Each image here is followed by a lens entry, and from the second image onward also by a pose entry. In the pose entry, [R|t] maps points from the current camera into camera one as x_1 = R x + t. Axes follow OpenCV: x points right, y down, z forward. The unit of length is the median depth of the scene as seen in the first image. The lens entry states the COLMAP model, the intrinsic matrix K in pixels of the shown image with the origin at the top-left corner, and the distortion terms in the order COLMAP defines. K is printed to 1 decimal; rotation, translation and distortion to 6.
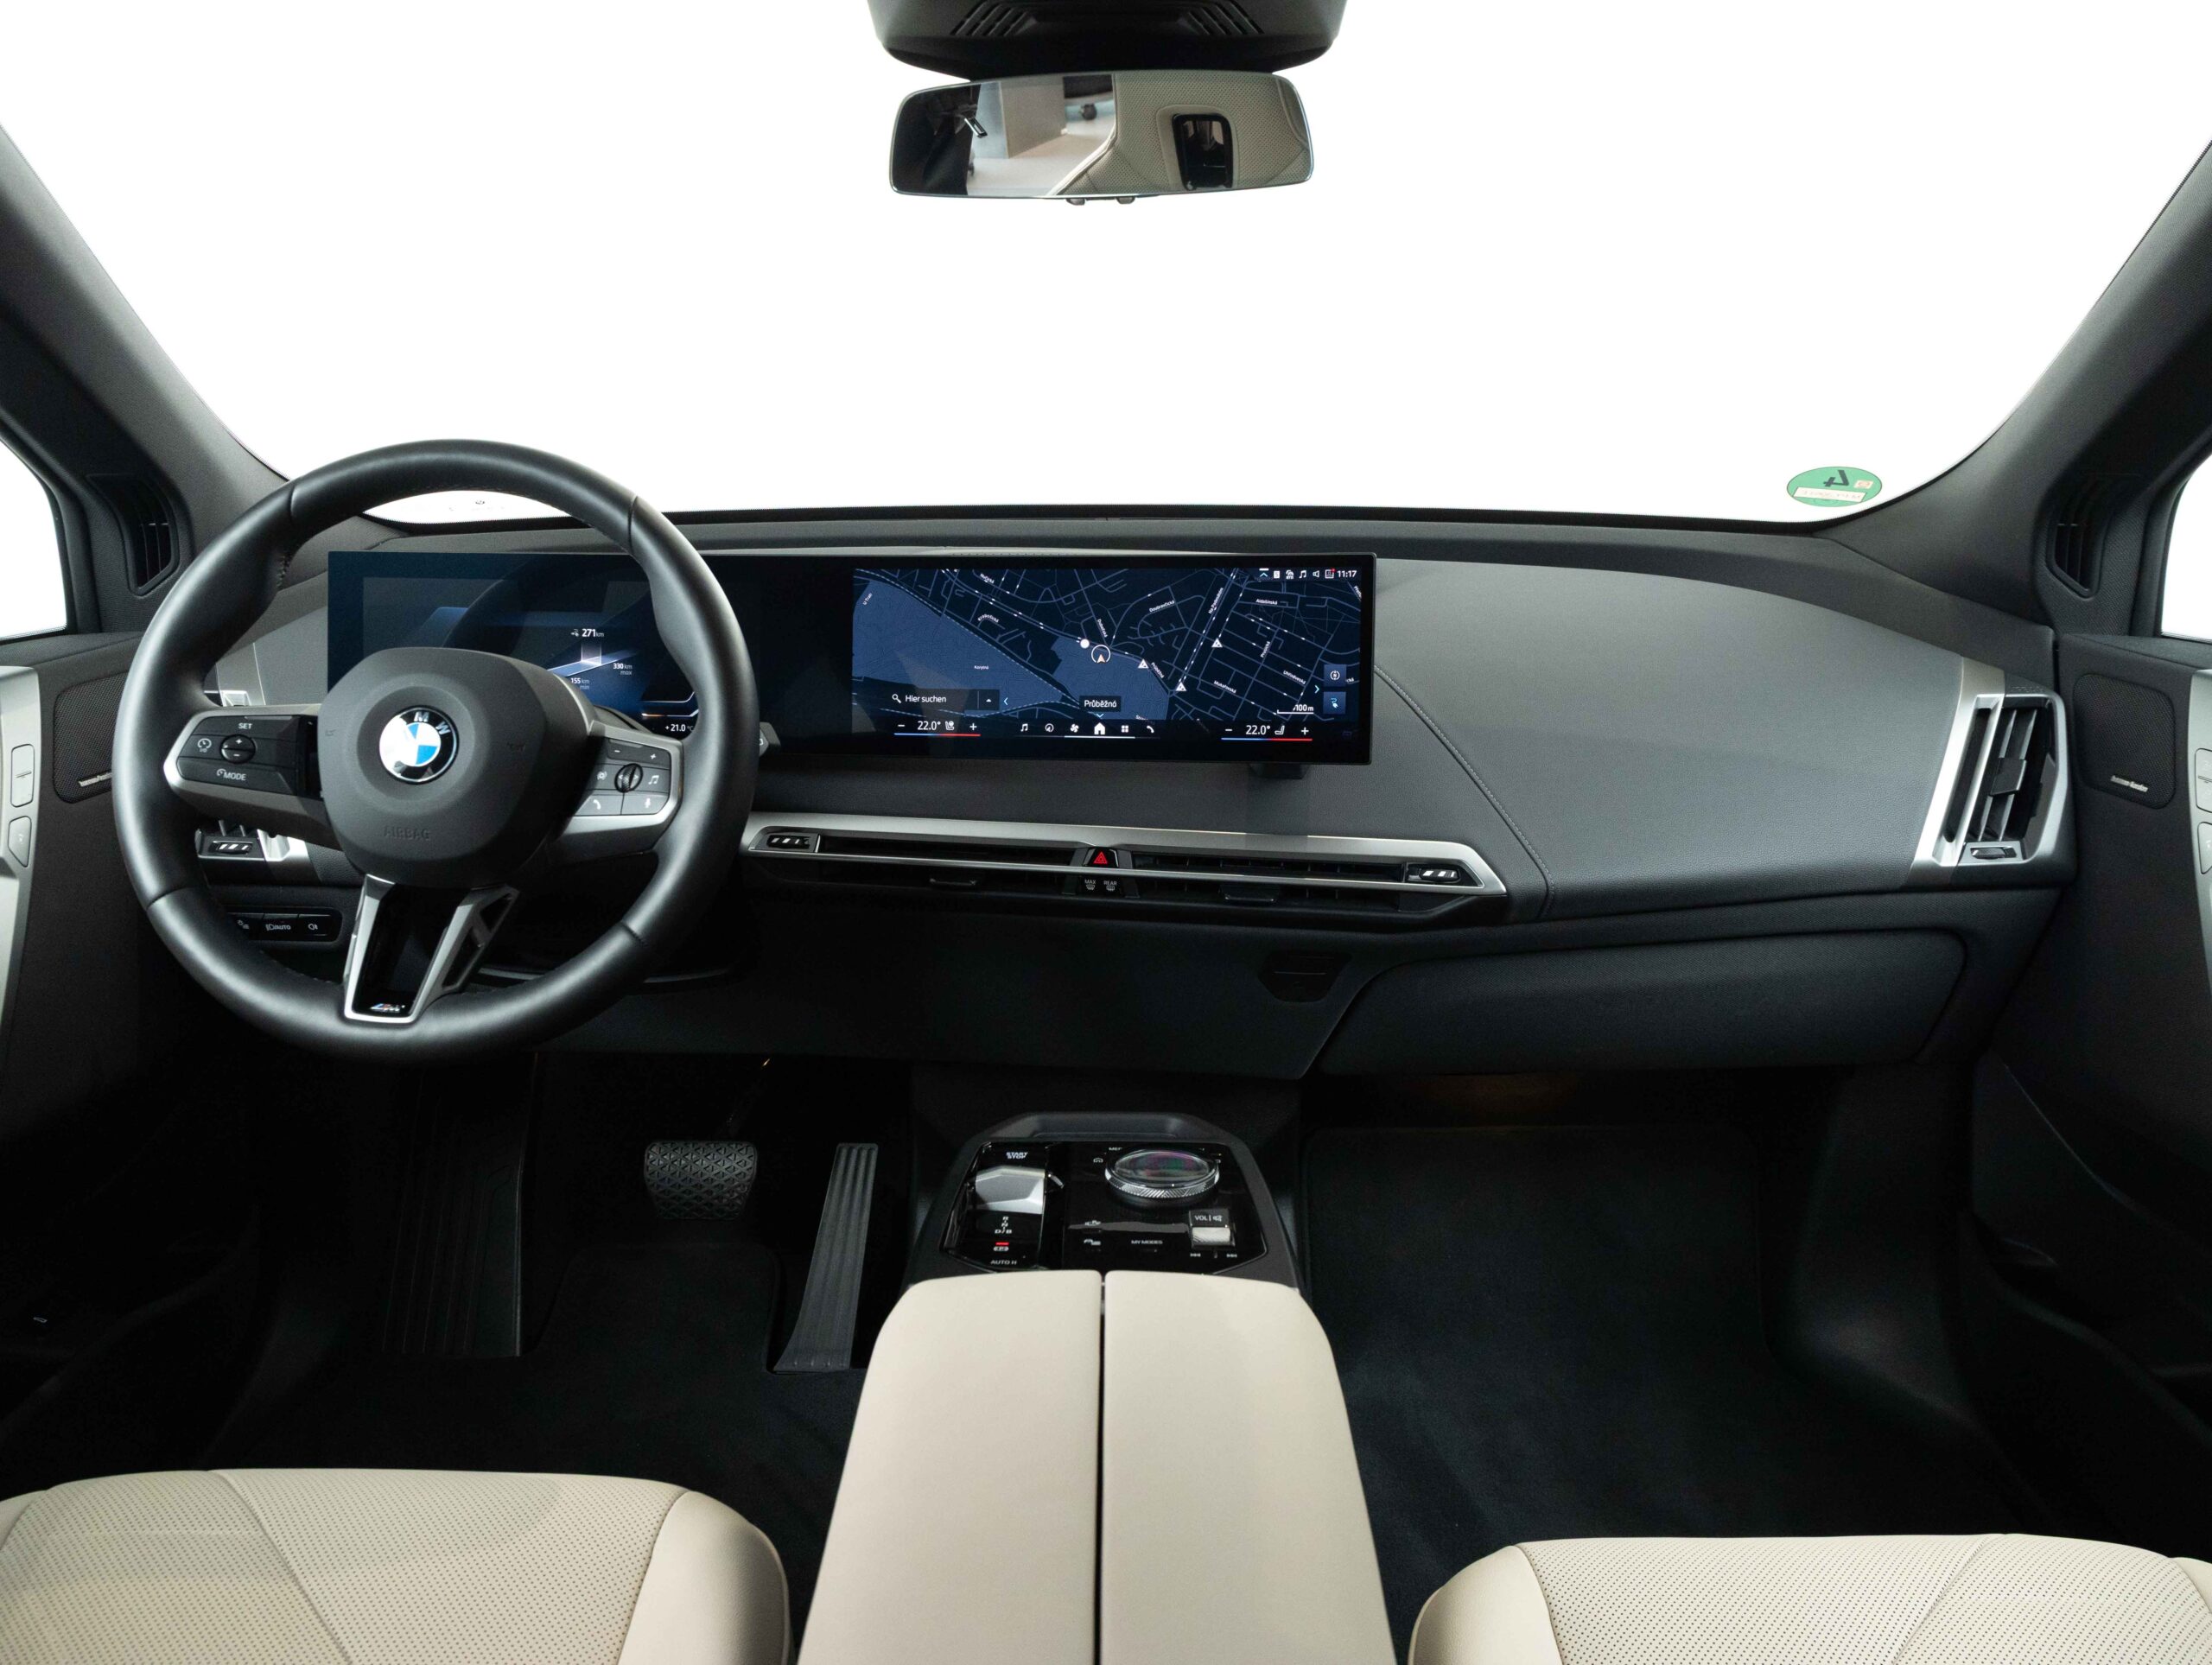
lens RADIAL K [[1648.2, 0, 1106.0], [0, 1648.2, 832.5], [0, 0, 1]] dist [-0.008837, -0.005656]
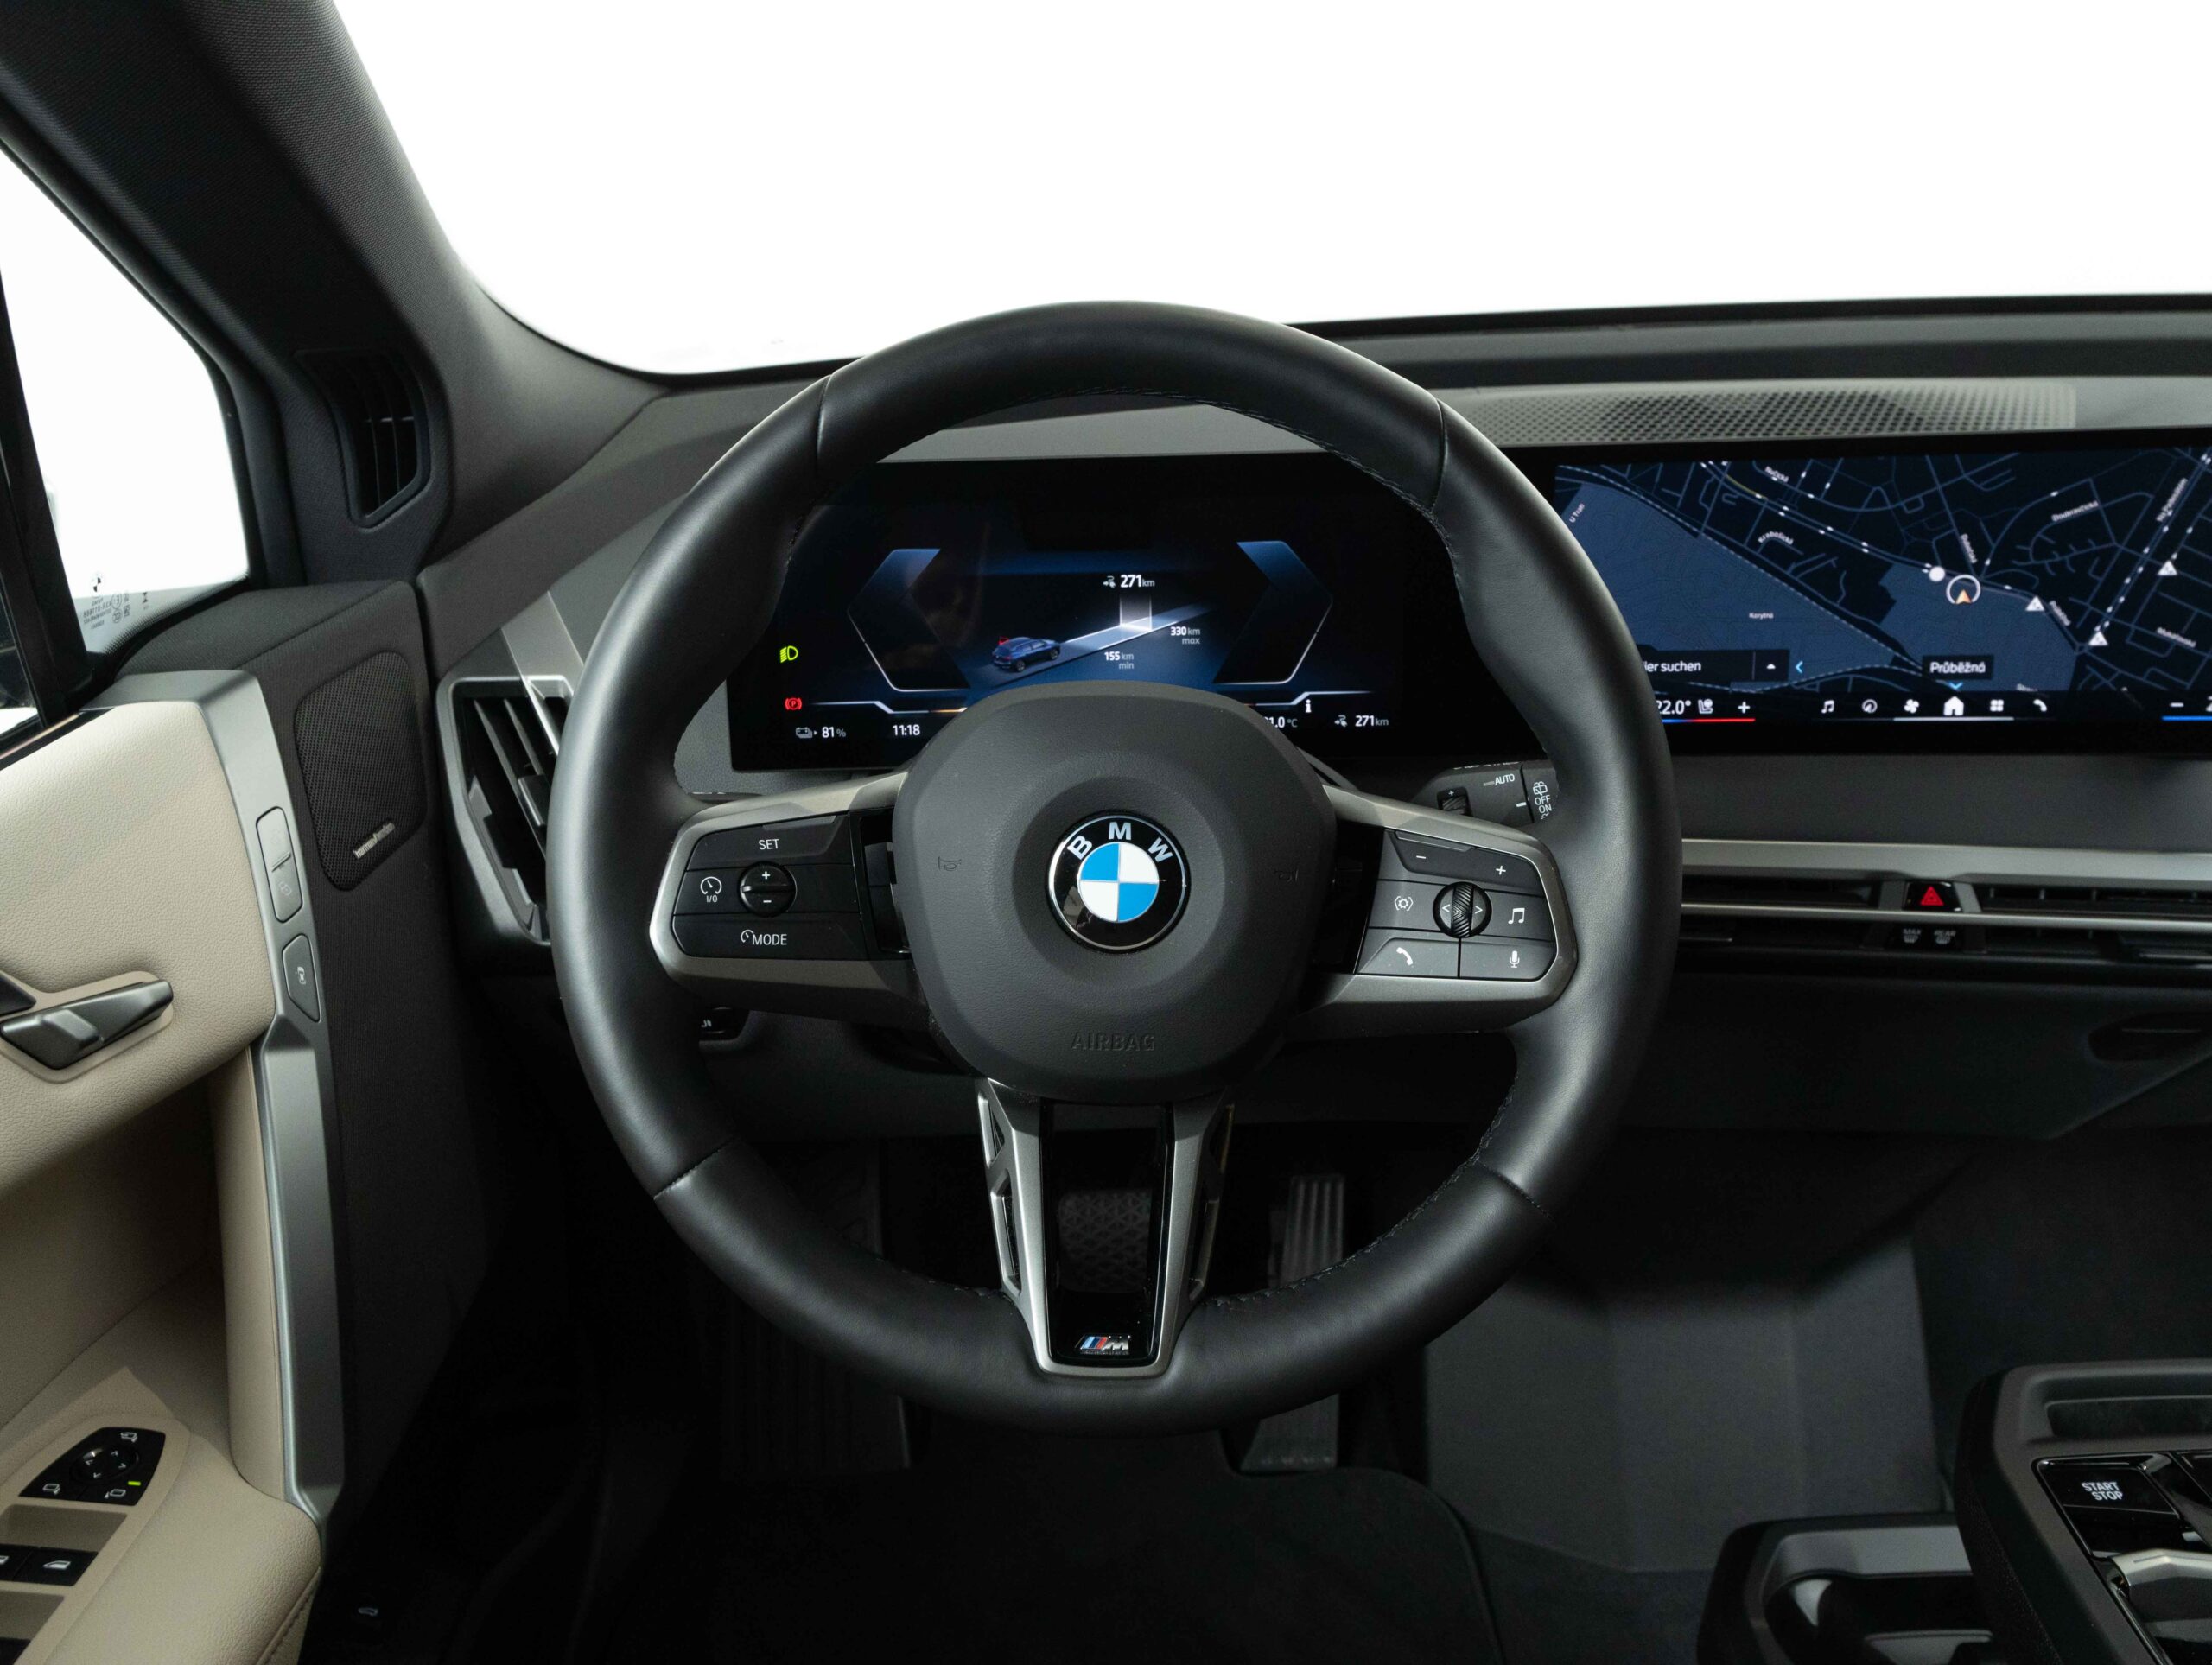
lens RADIAL K [[1598.4, 0, 1109.8], [0, 1598.4, 823.8], [0, 0, 1]] dist [0.017430, 0.006450]
pose [[0.998639, -0.045039, 0.026309, -0.354000], [0.040562, 0.987675, 0.151170, -0.126336], [-0.032794, -0.149897, 0.988158, 0.381127]]
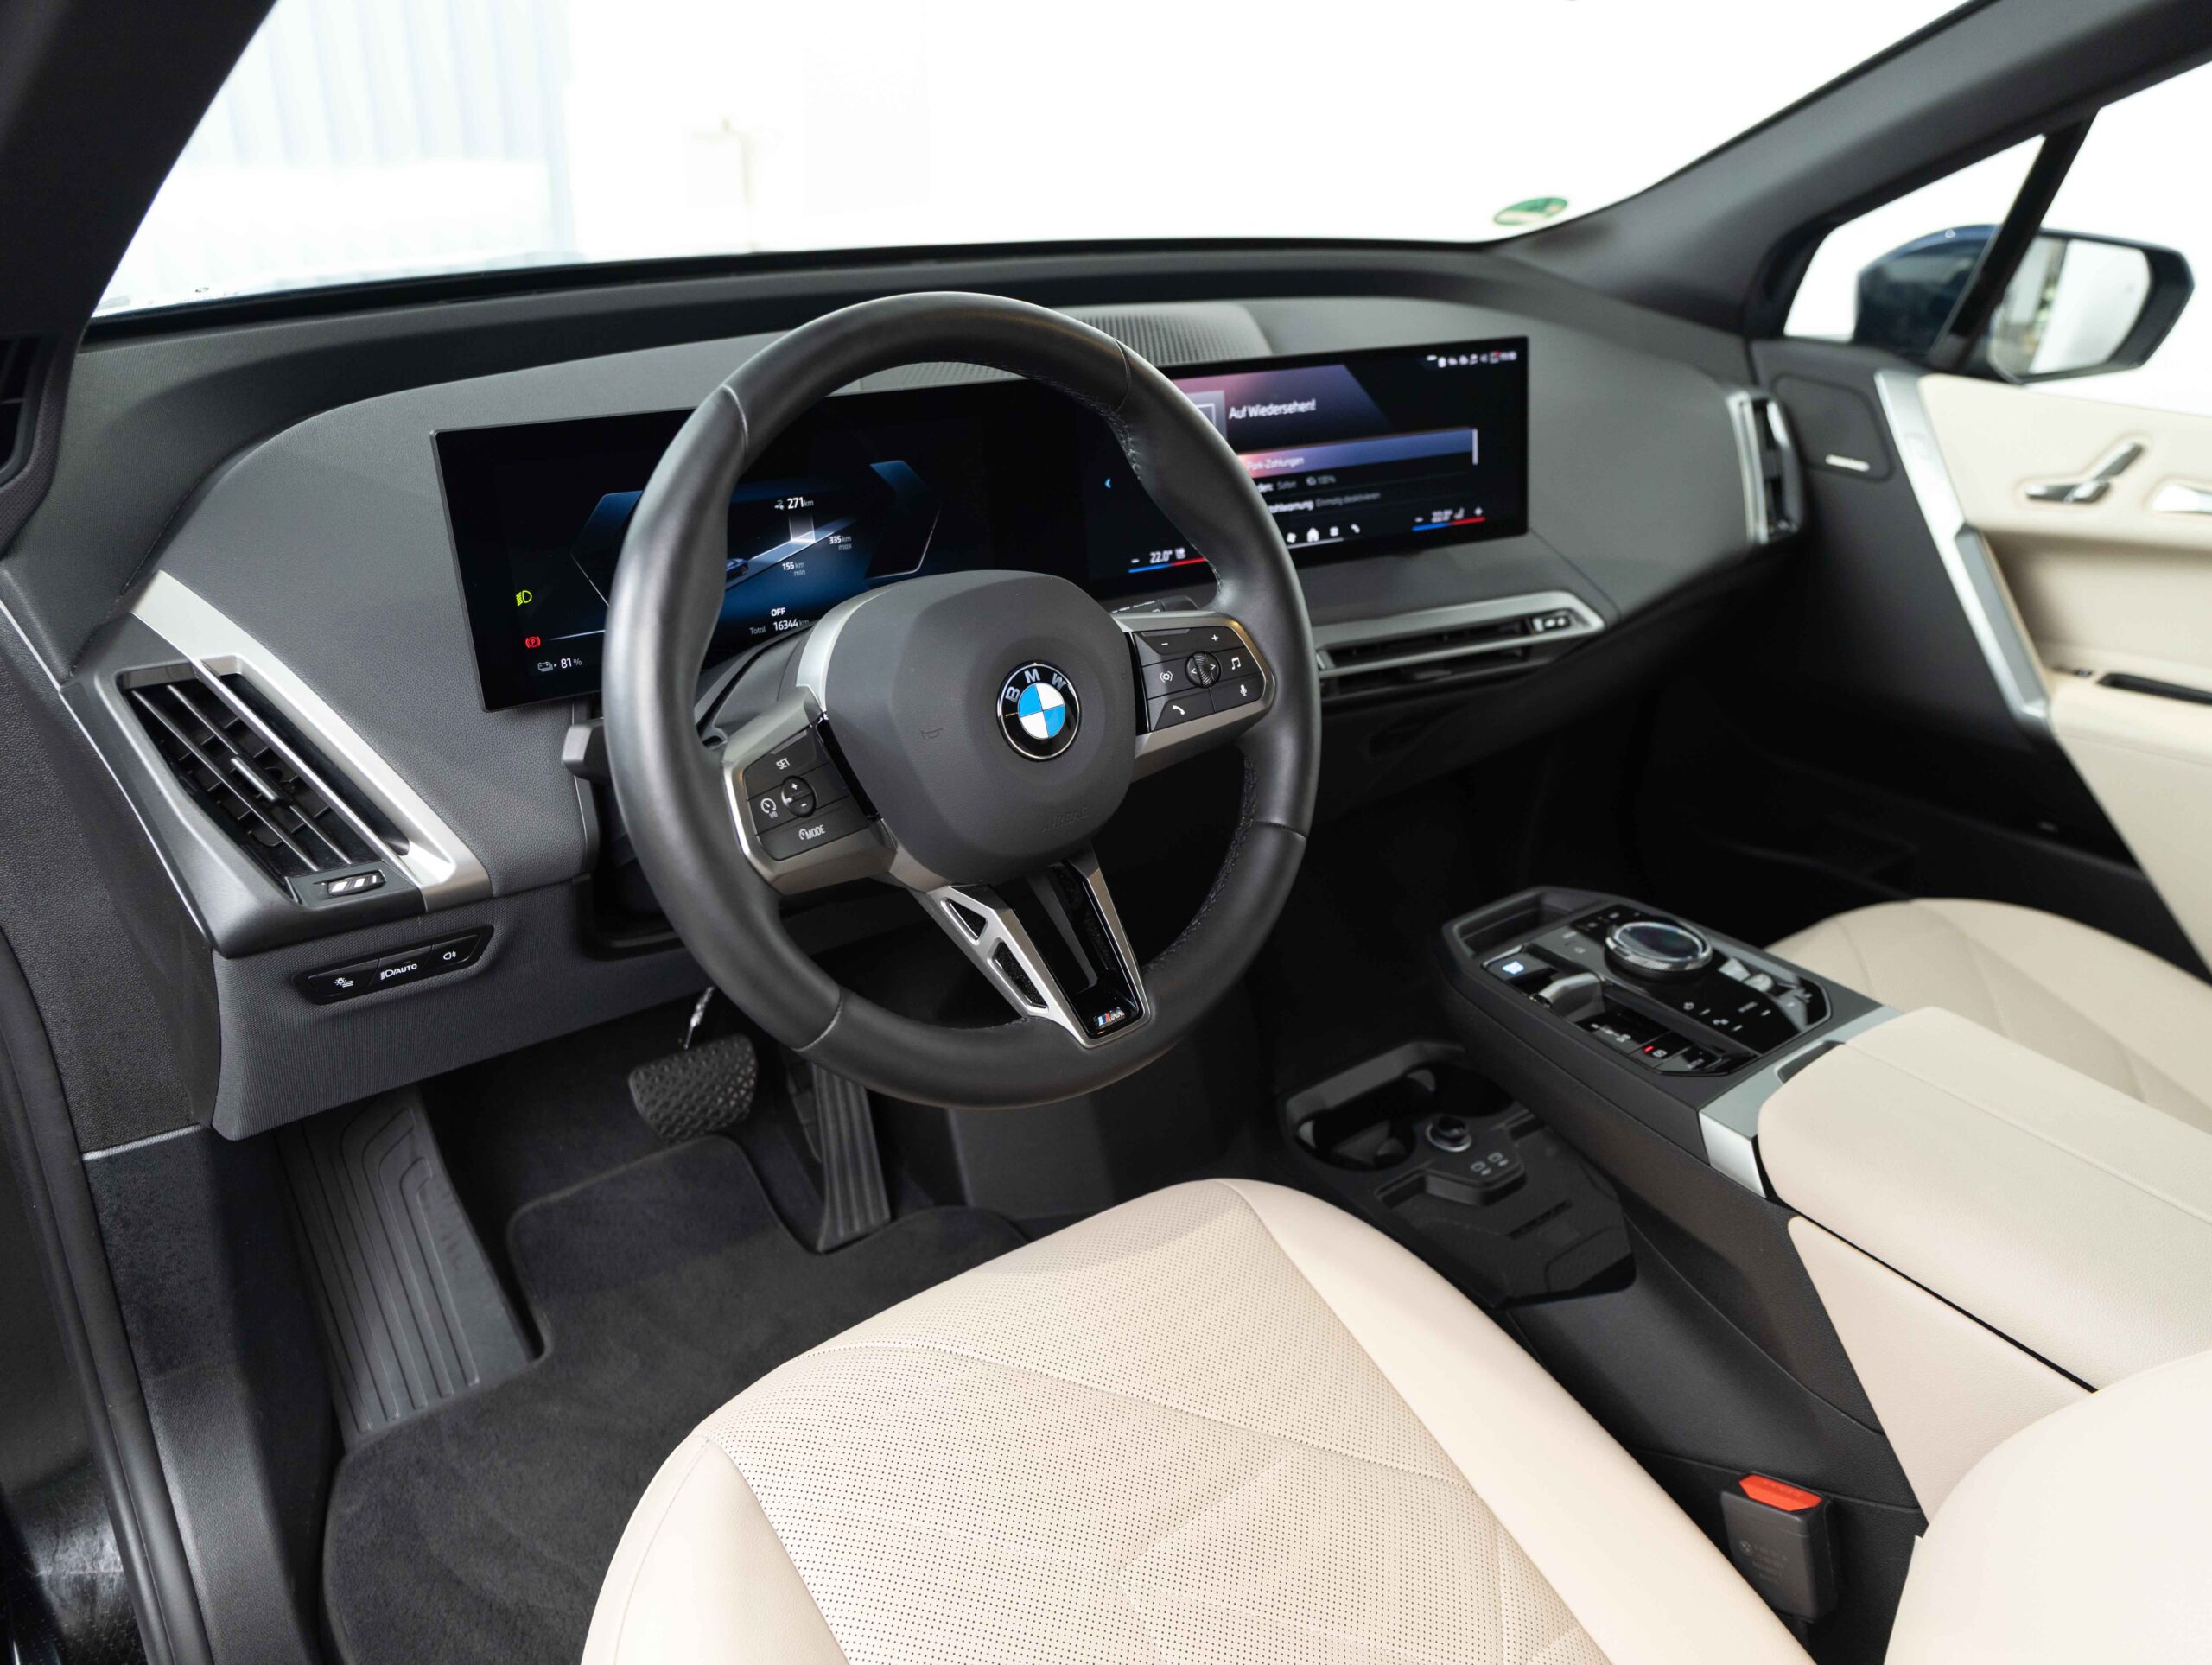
lens RADIAL K [[1598.4, 0, 1109.8], [0, 1598.4, 823.8], [0, 0, 1]] dist [0.017430, 0.006450]
pose [[0.785853, -0.248720, 0.566191, -0.688243], [0.112470, 0.957769, 0.264631, -0.165036], [-0.608099, -0.144281, 0.780640, 0.299181]]
